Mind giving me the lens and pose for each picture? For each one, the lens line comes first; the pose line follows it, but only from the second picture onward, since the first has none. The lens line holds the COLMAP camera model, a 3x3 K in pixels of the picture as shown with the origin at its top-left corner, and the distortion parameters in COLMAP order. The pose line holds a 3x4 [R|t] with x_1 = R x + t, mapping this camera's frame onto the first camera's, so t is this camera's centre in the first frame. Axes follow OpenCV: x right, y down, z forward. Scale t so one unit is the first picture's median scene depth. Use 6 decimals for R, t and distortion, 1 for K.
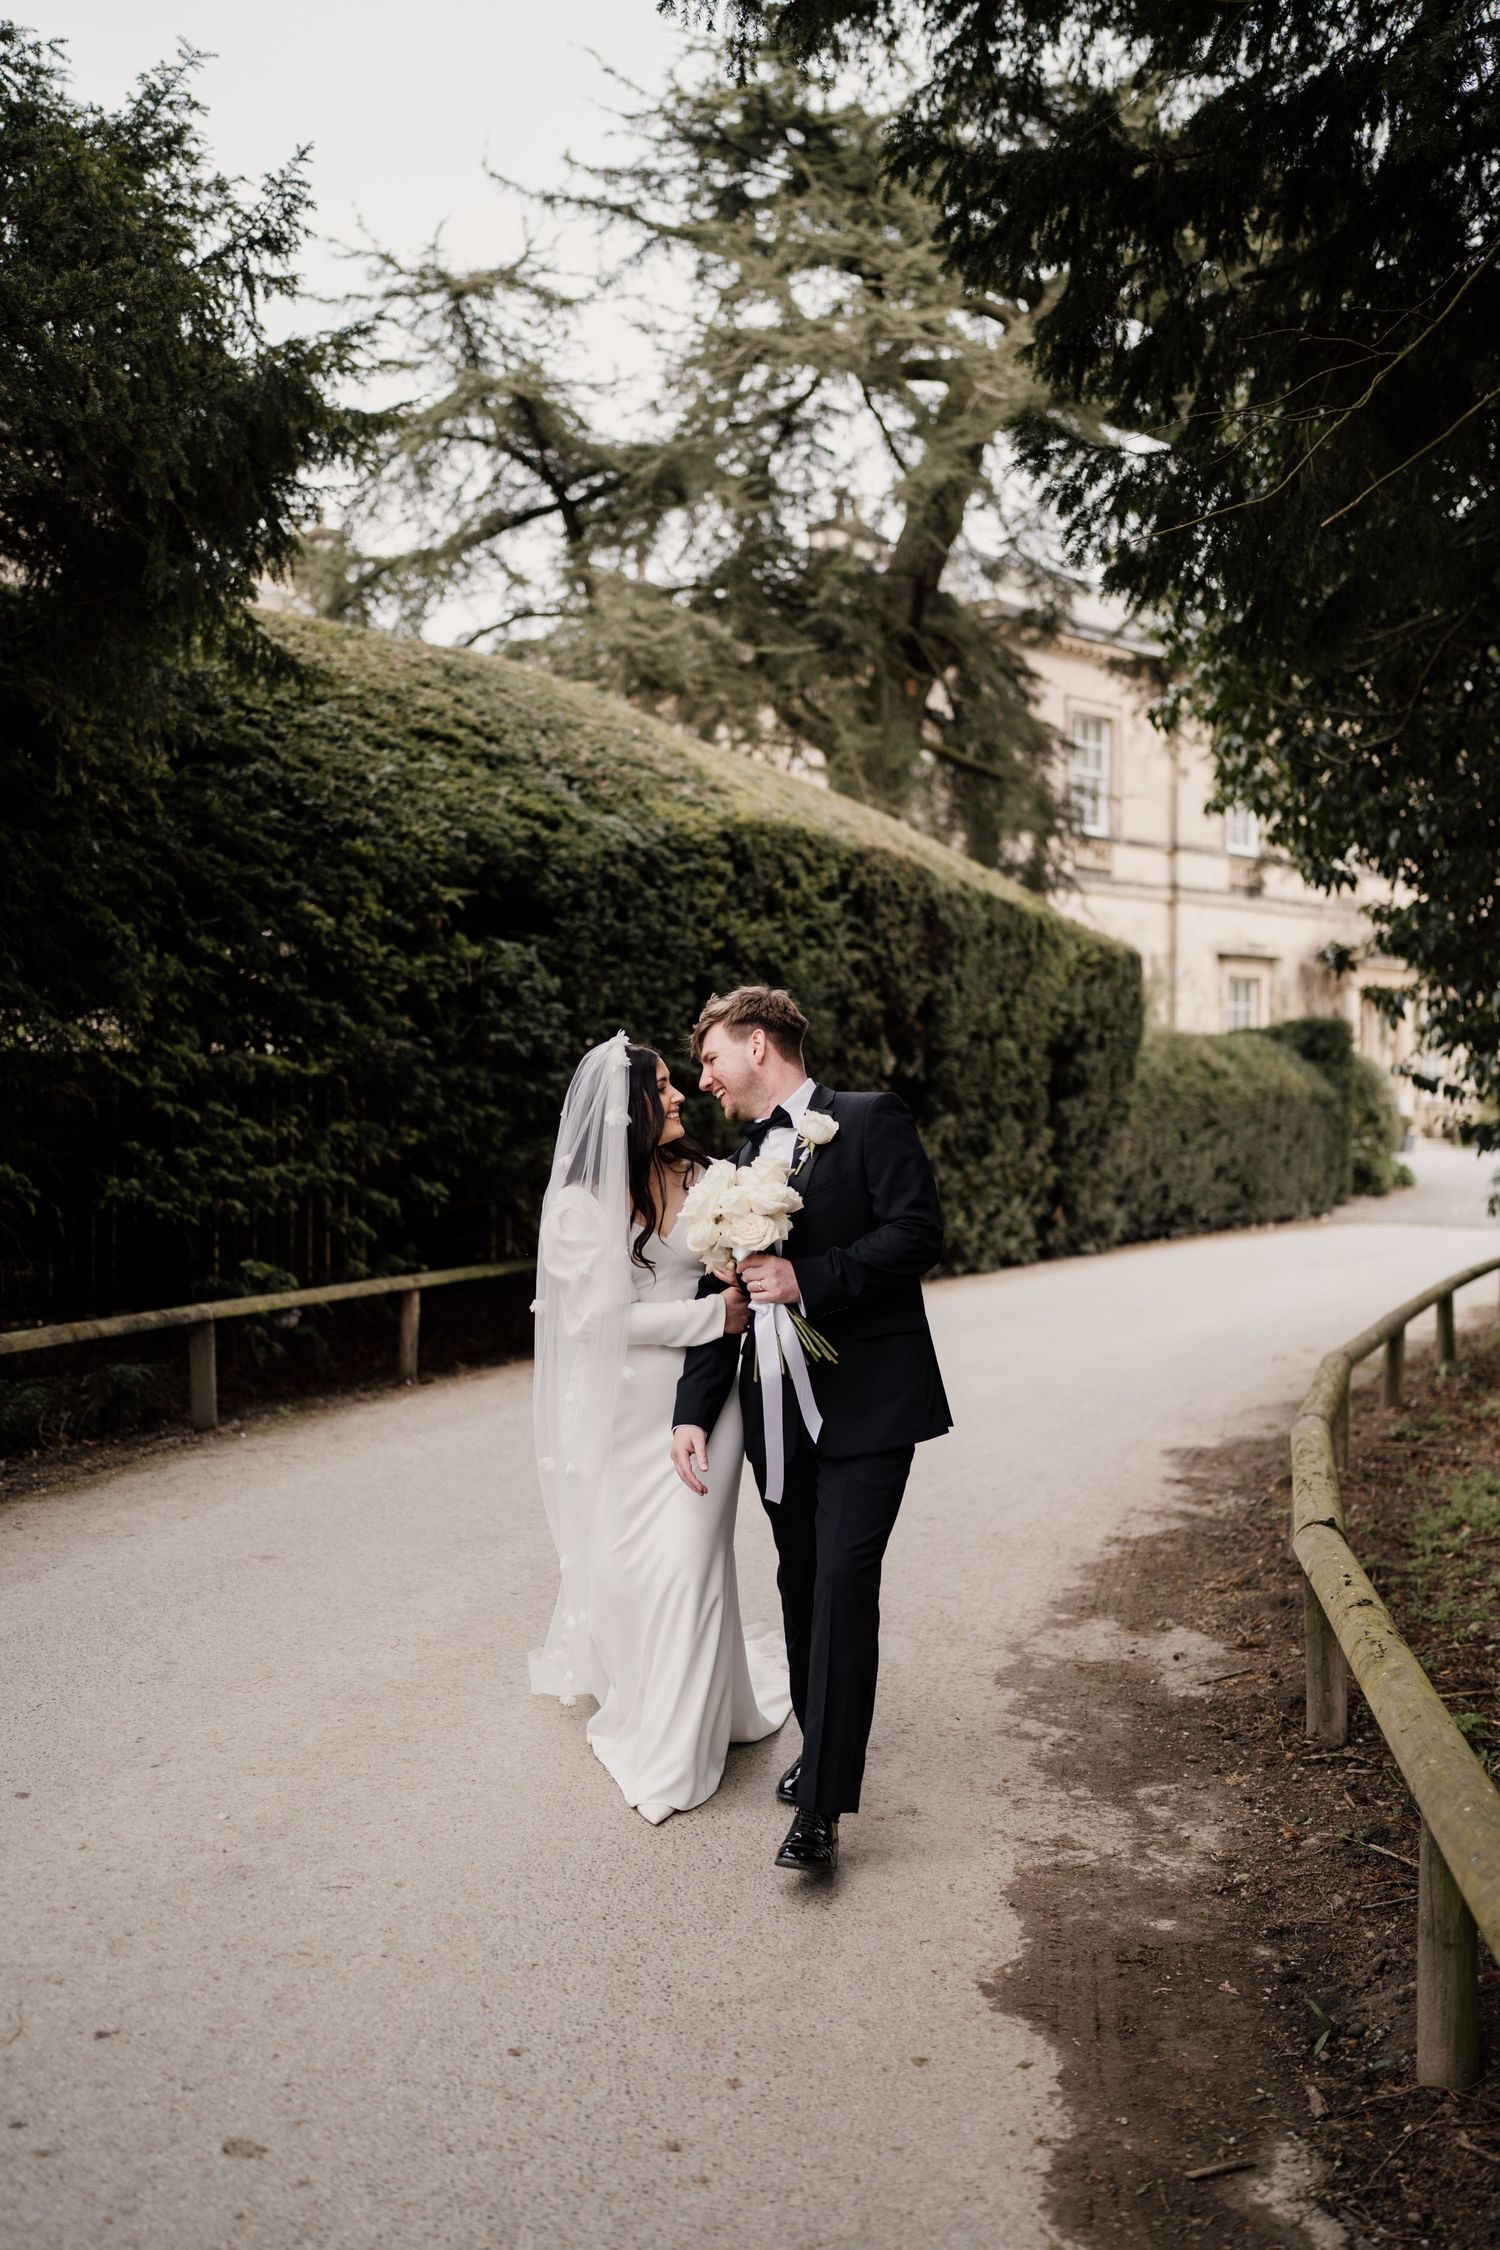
lens RADIAL K [[2189.3, 0, 747.0], [0, 2189.3, 1122.9], [0, 0, 1]] dist [0.001865, 0.000000]
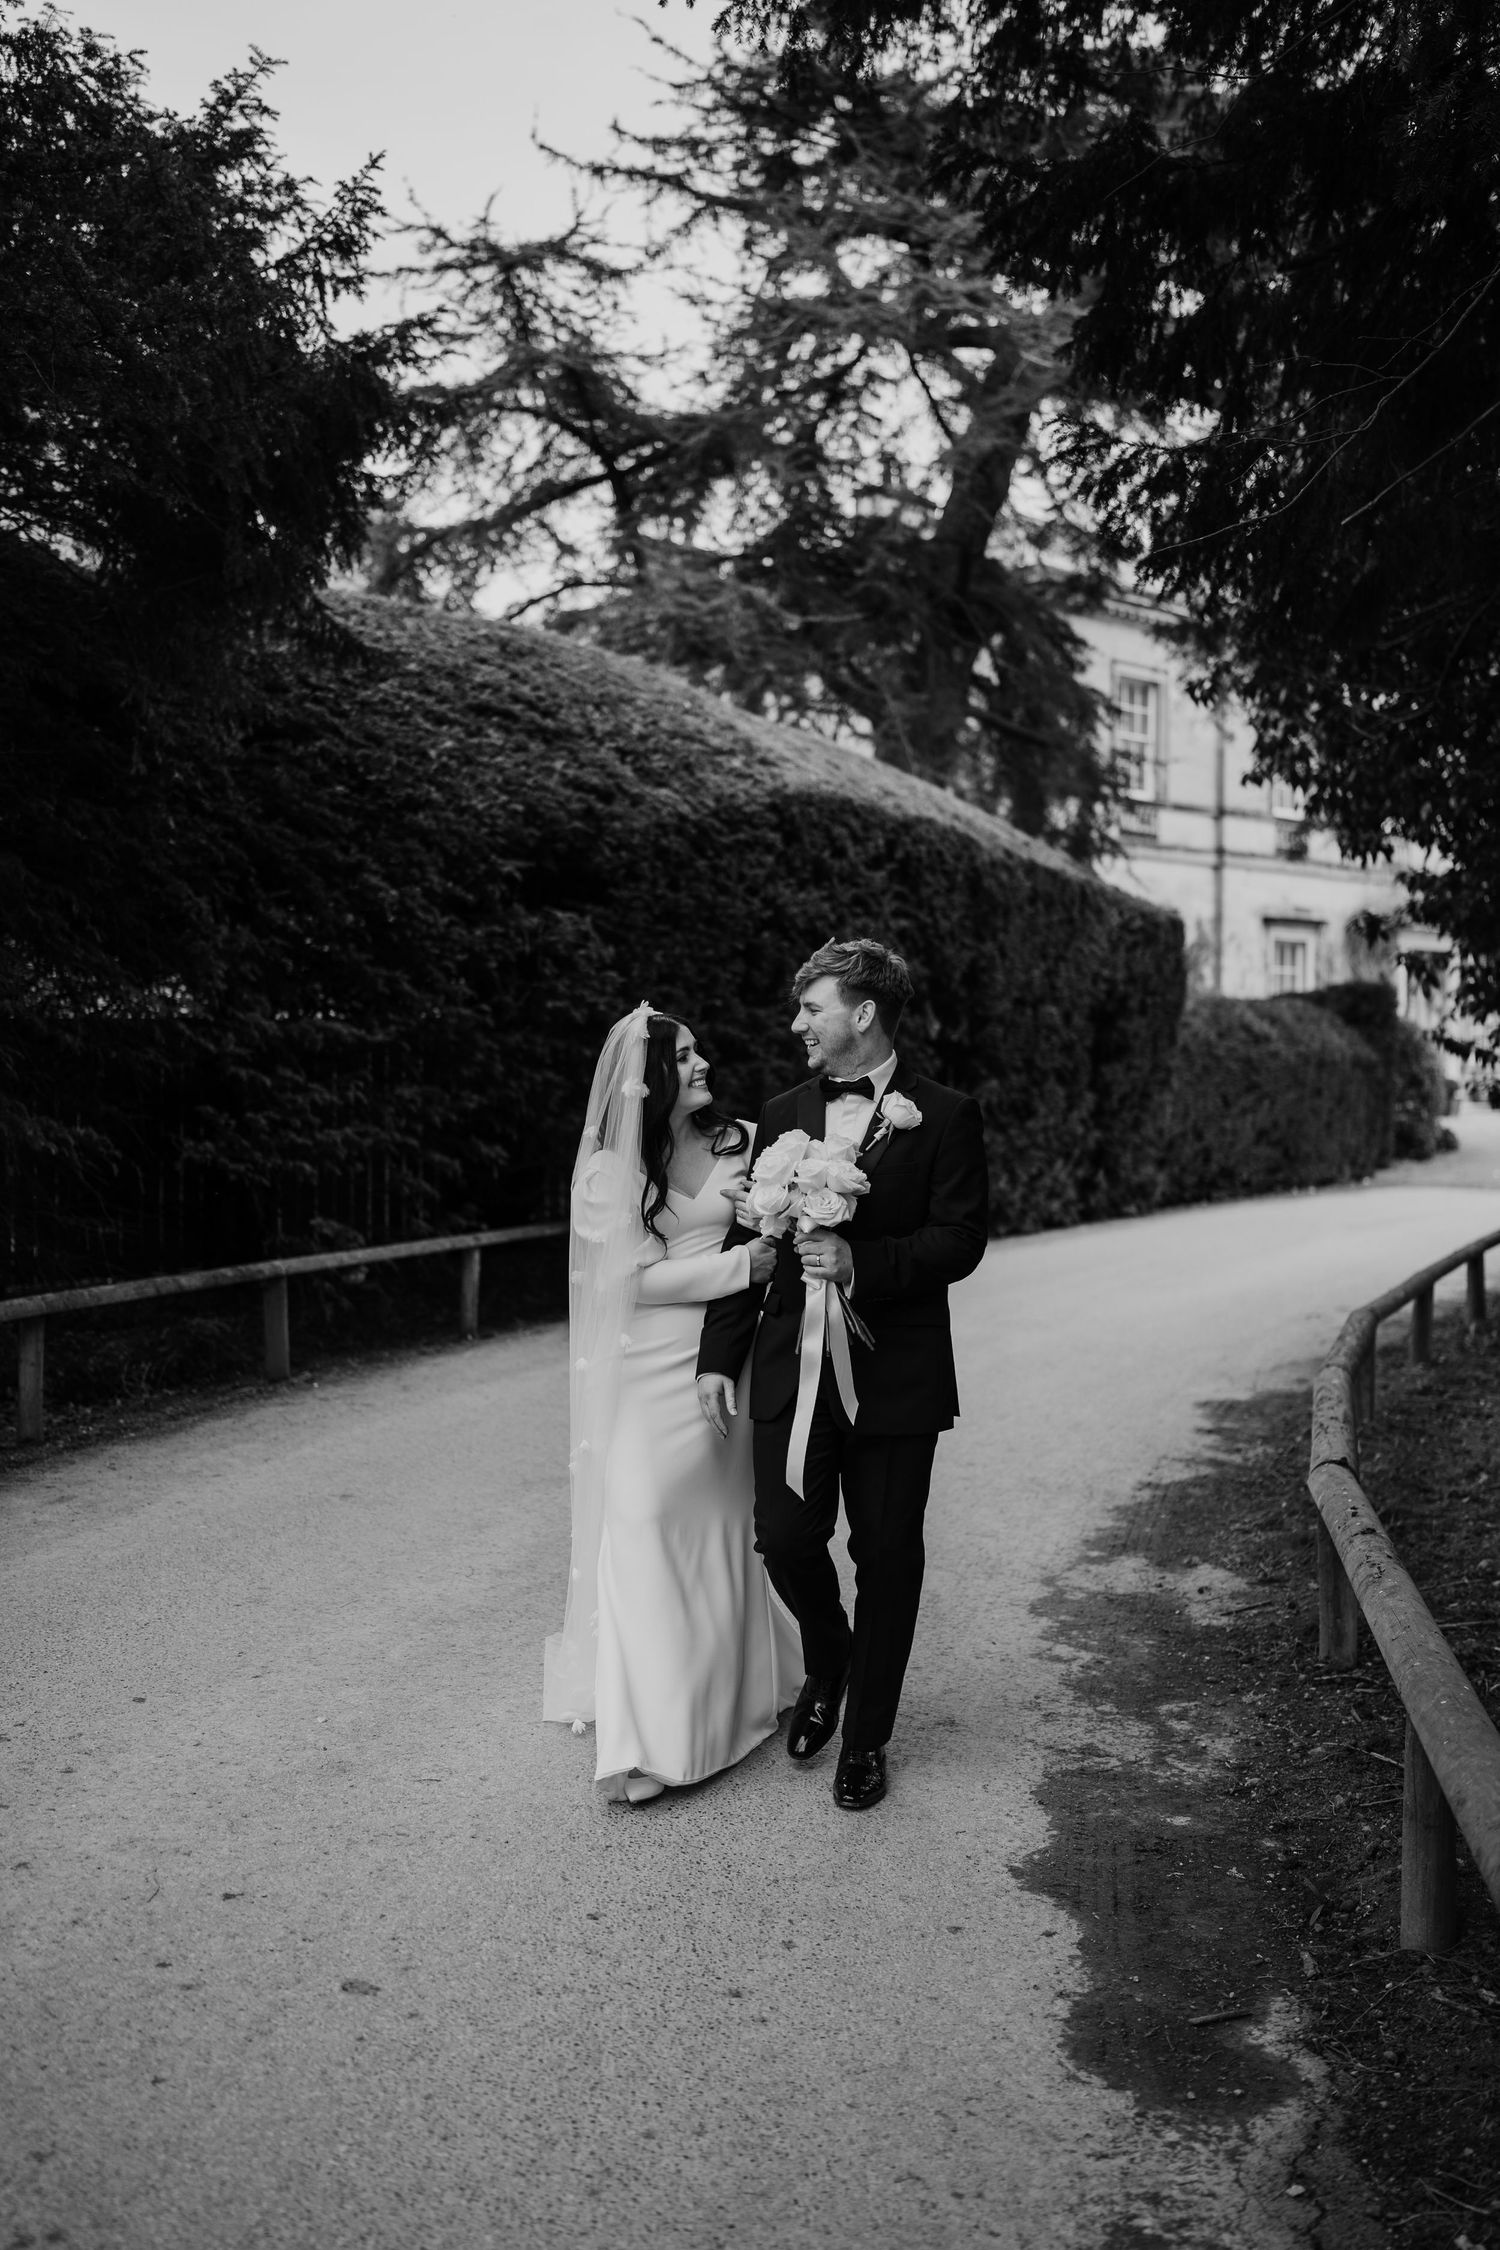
lens RADIAL K [[2189.3, 0, 744.6], [0, 2189.3, 1128.5], [0, 0, 1]] dist [0.001865, 0.000000]
pose [[0.999756, 0.000559, -0.022077, -0.000962], [-0.000135, 0.999816, 0.019199, -0.000370], [0.022083, -0.019191, 0.999572, -0.029324]]
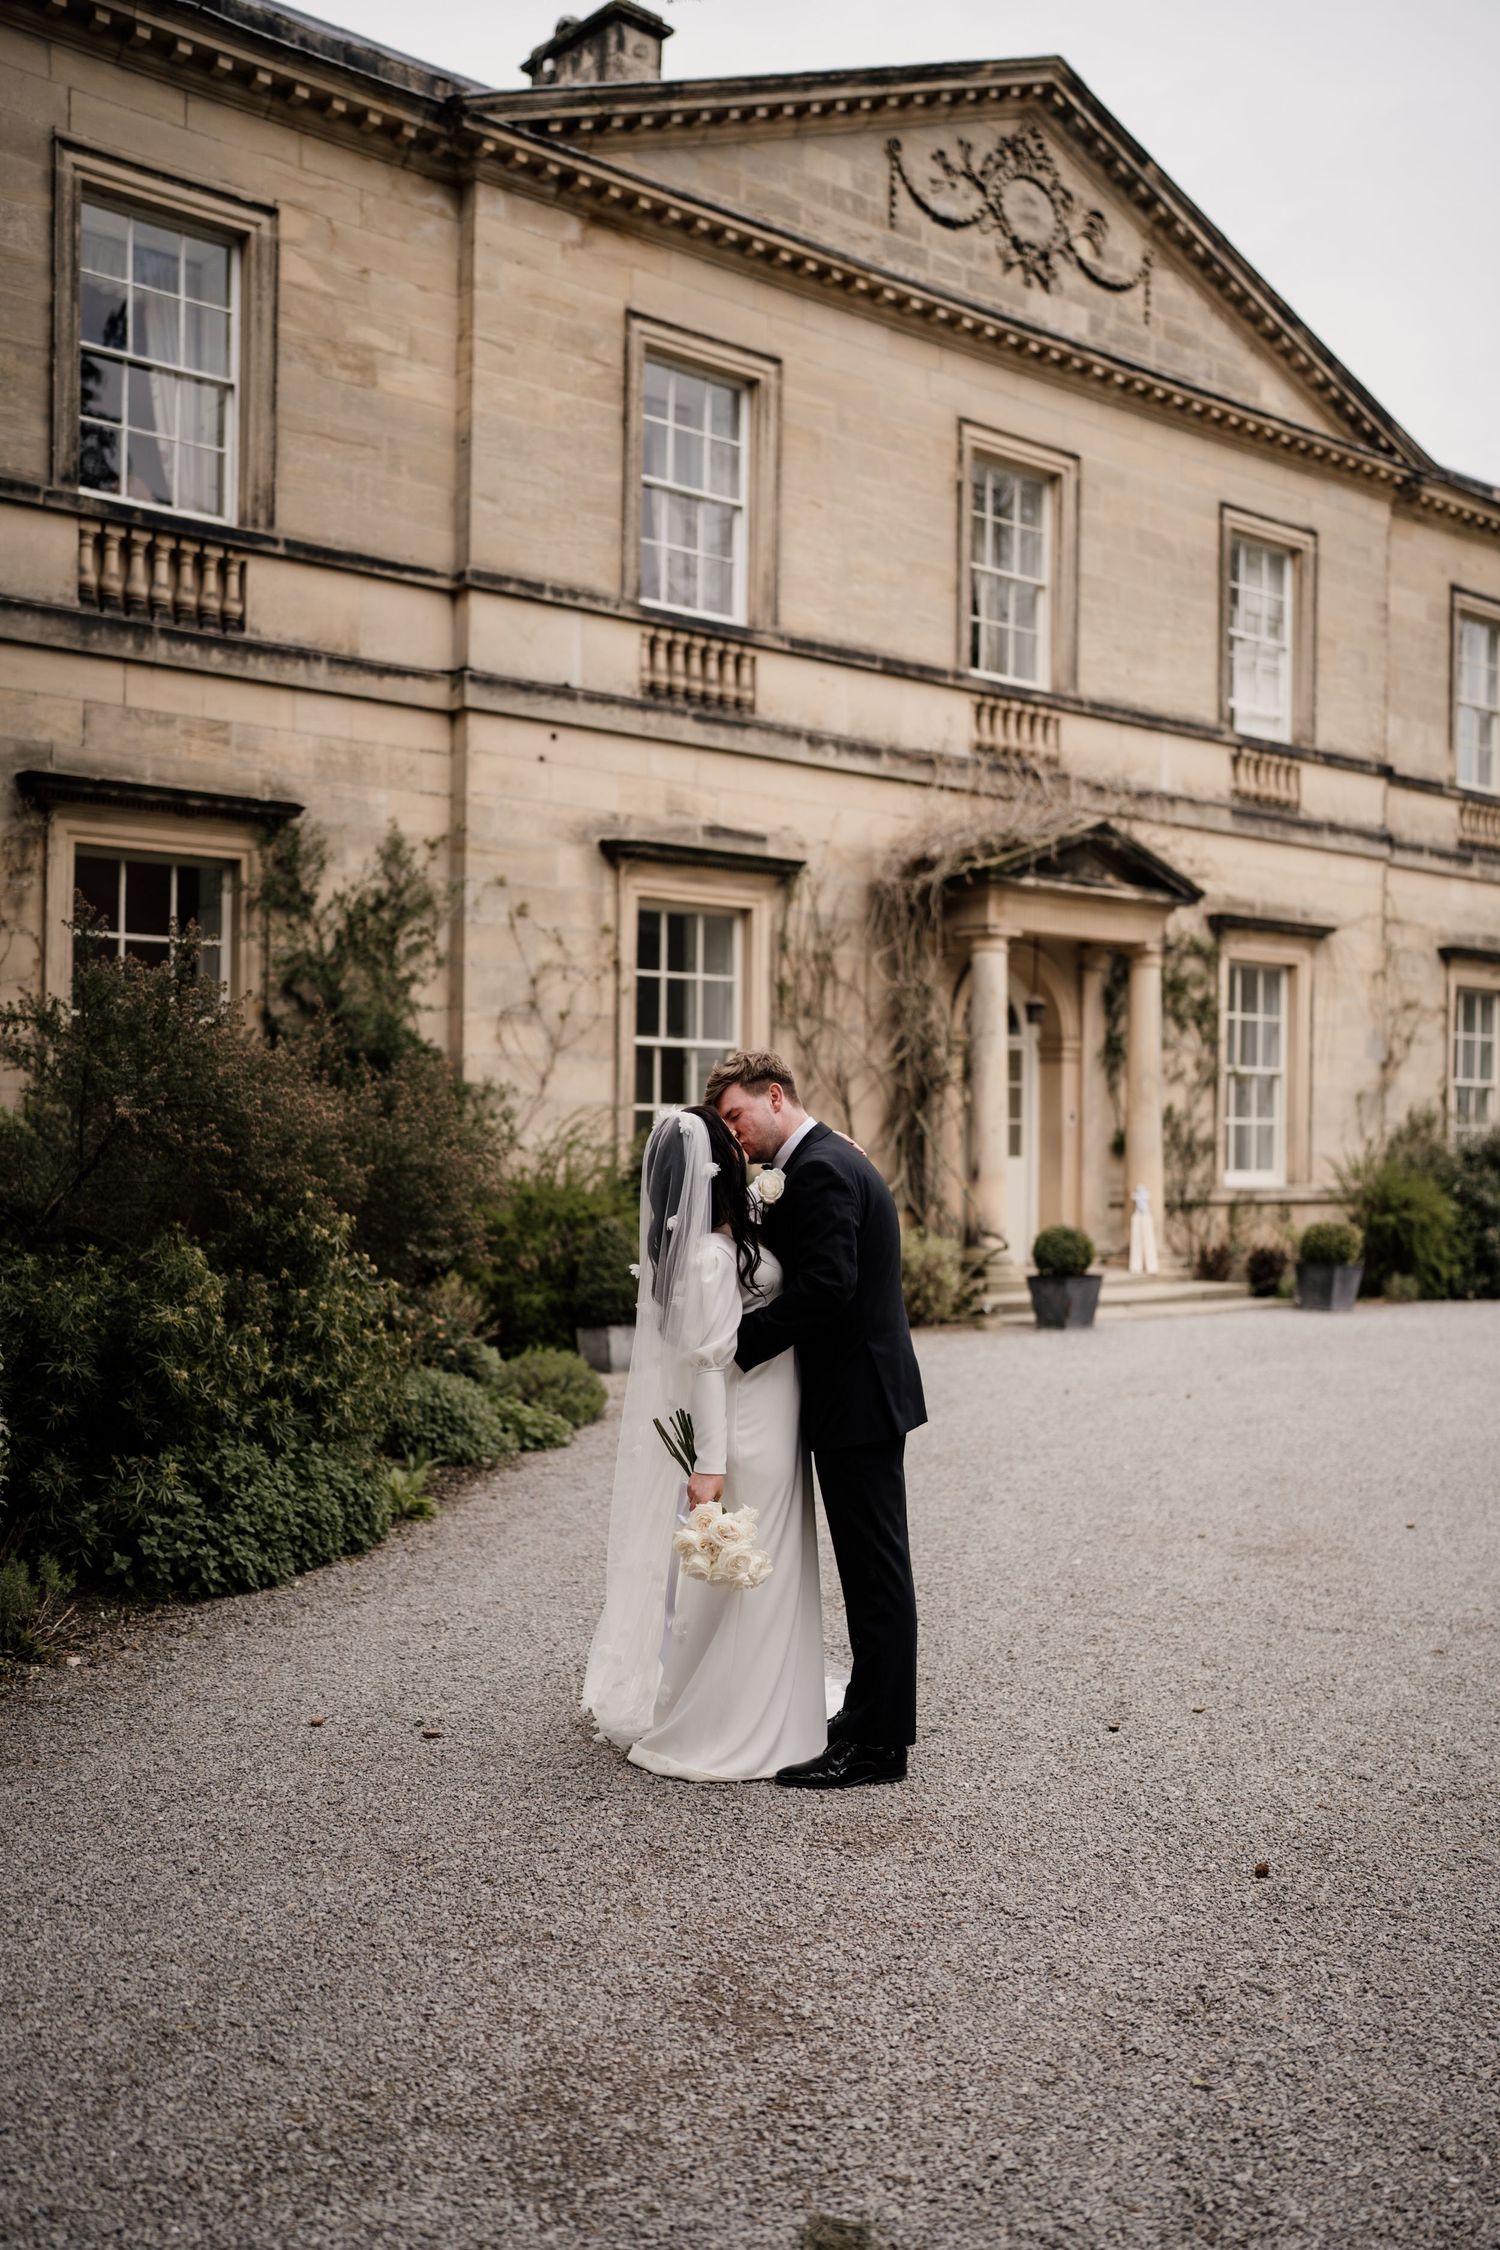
lens RADIAL K [[2189.3, 0, 769.2], [0, 2189.3, 1102.3], [0, 0, 1]] dist [0.001865, 0.000000]
pose [[0.997581, 0.012486, -0.068380, 0.932016], [-0.014356, 0.999535, -0.026919, -0.056372], [0.068012, 0.027835, 0.997296, 1.961217]]
